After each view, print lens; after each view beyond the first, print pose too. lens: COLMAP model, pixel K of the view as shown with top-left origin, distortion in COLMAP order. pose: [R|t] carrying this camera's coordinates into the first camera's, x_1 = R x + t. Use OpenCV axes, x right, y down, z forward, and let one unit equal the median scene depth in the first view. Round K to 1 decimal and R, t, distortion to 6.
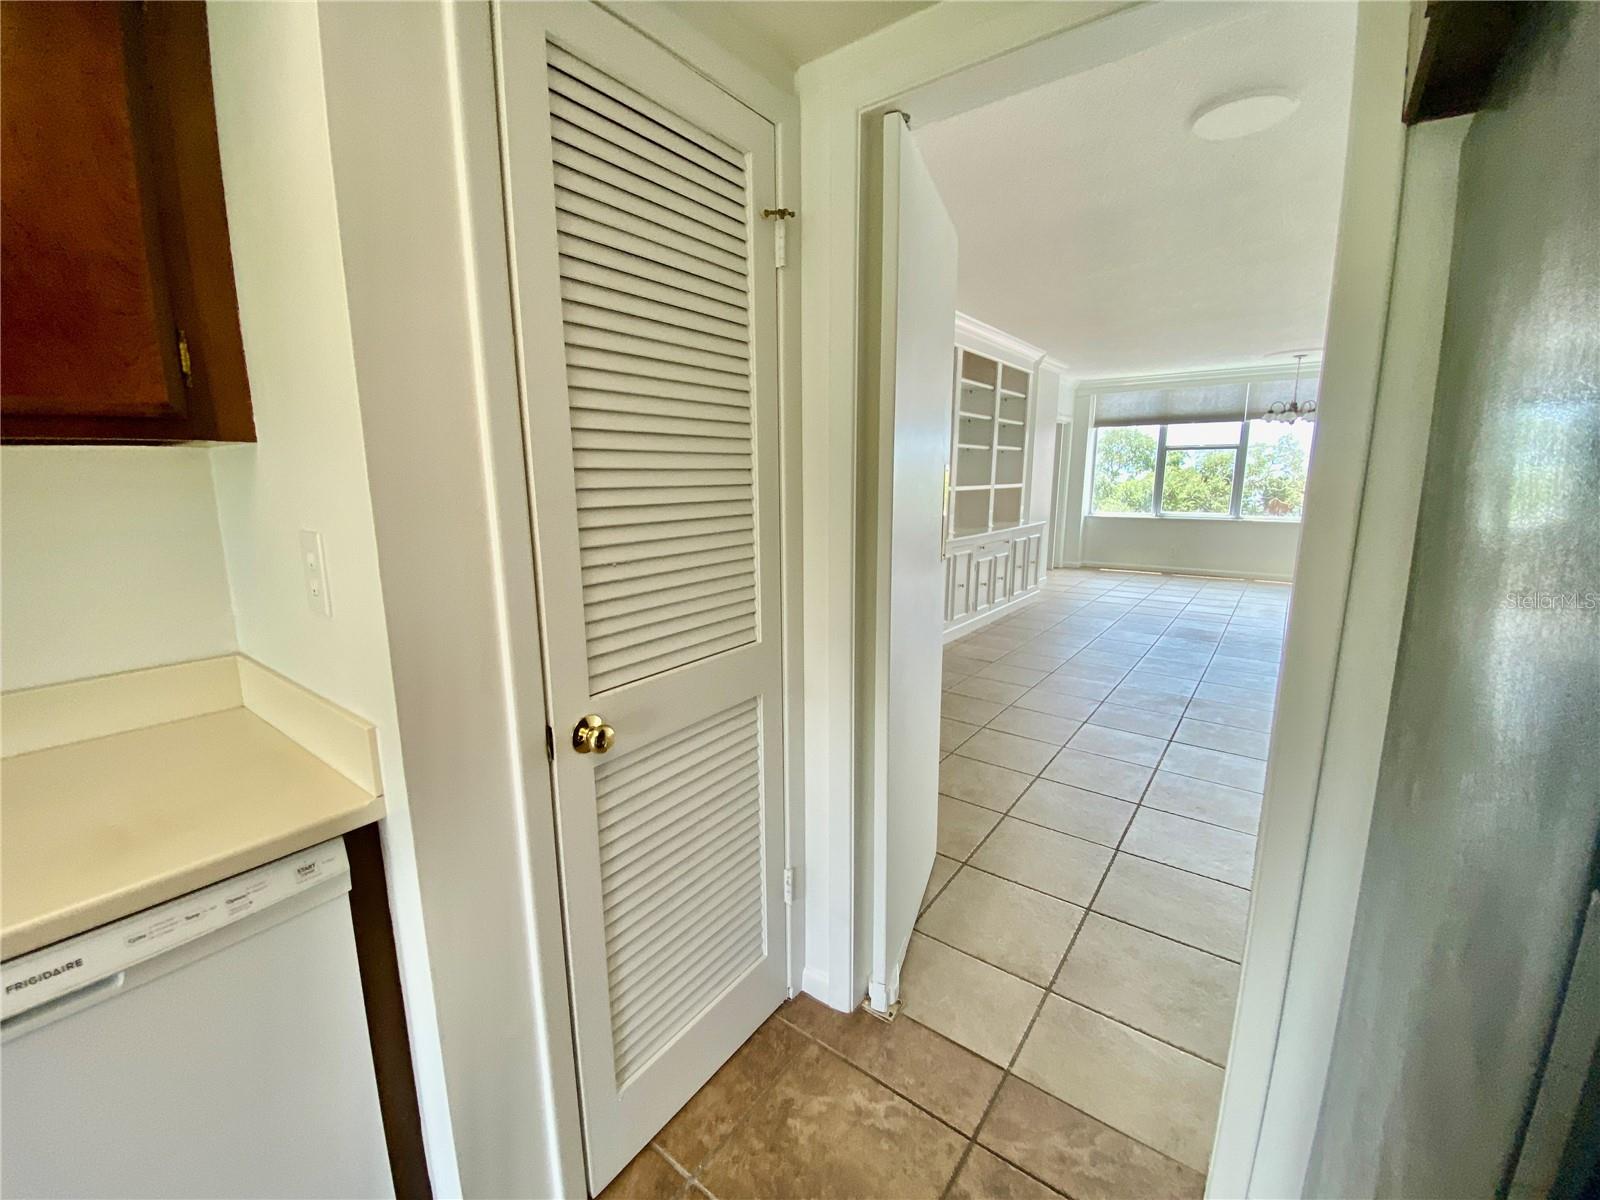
lens RADIAL K [[653.5, 0, 791.0], [0, 653.5, 600.6], [0, 0, 1]] dist [0.017630, -0.018760]
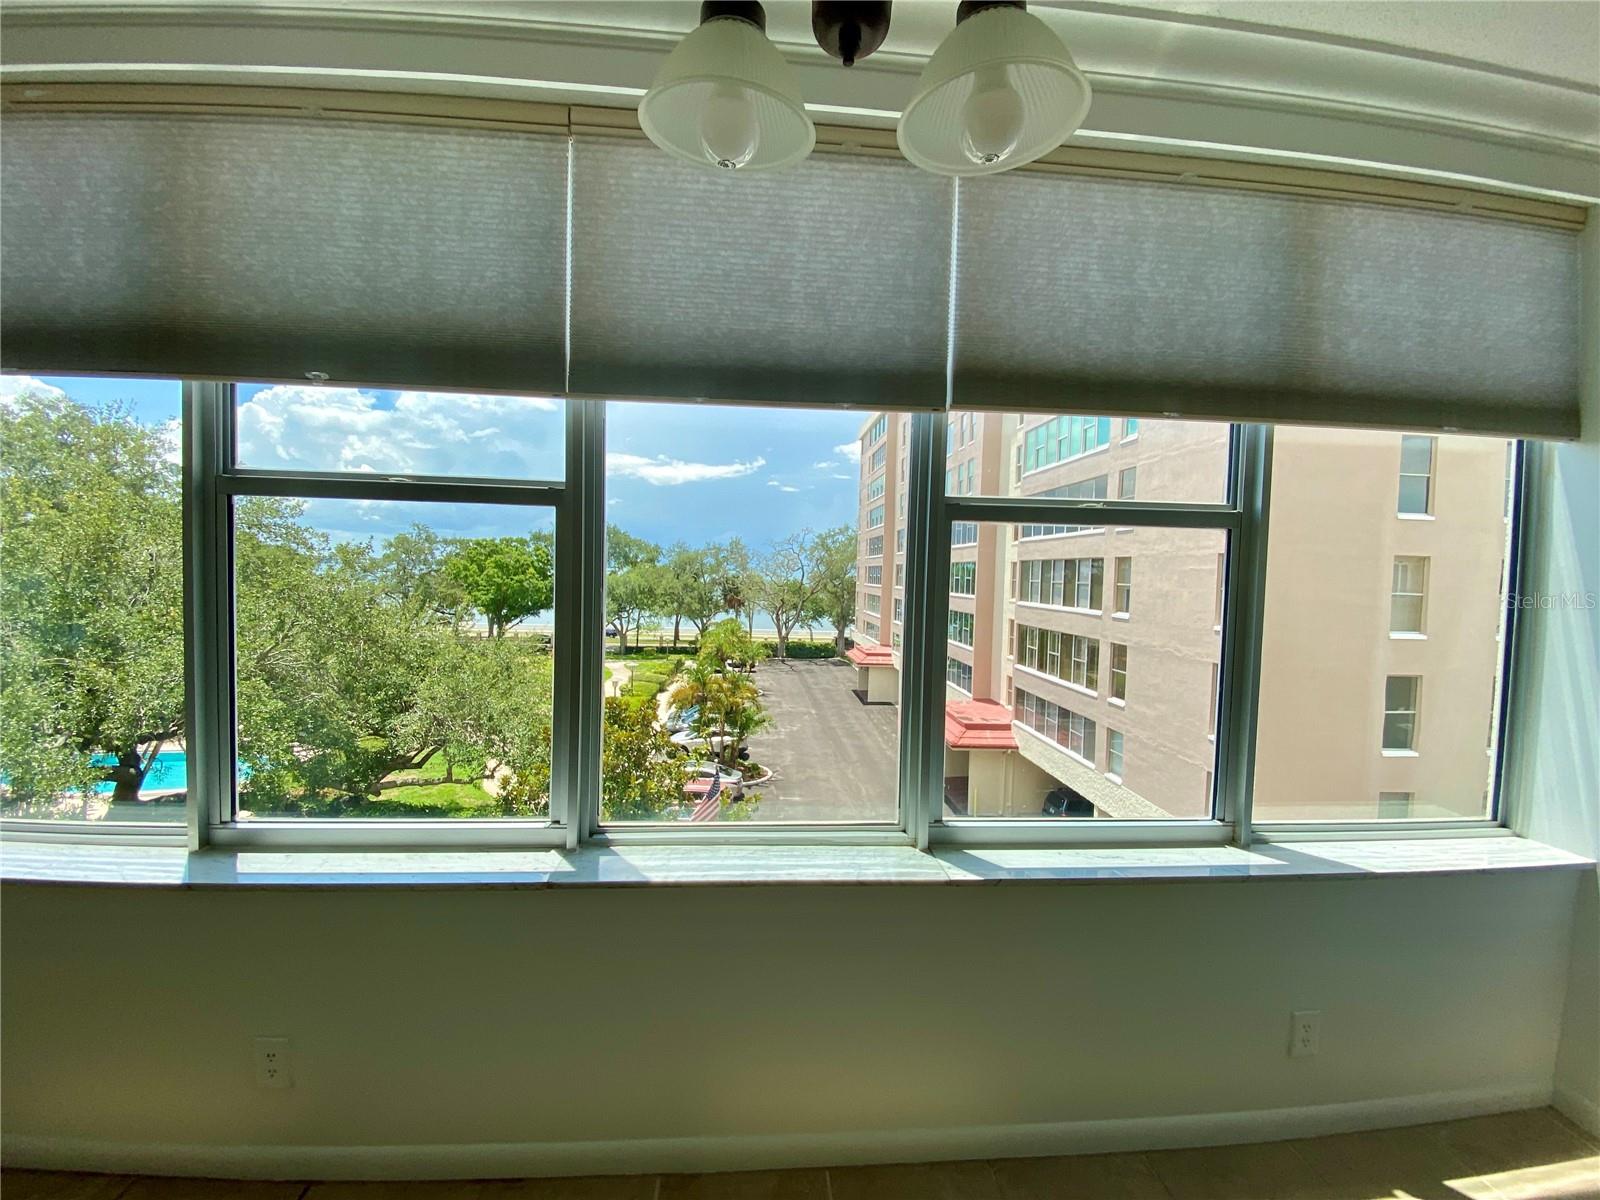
lens RADIAL K [[653.5, 0, 791.0], [0, 653.5, 600.6], [0, 0, 1]] dist [0.017630, -0.018760]
pose [[0.751098, -0.001572, 0.660189, 0.568382], [0.091701, 0.990552, -0.101970, -0.167913], [-0.653791, 0.137129, 0.744146, 0.764377]]
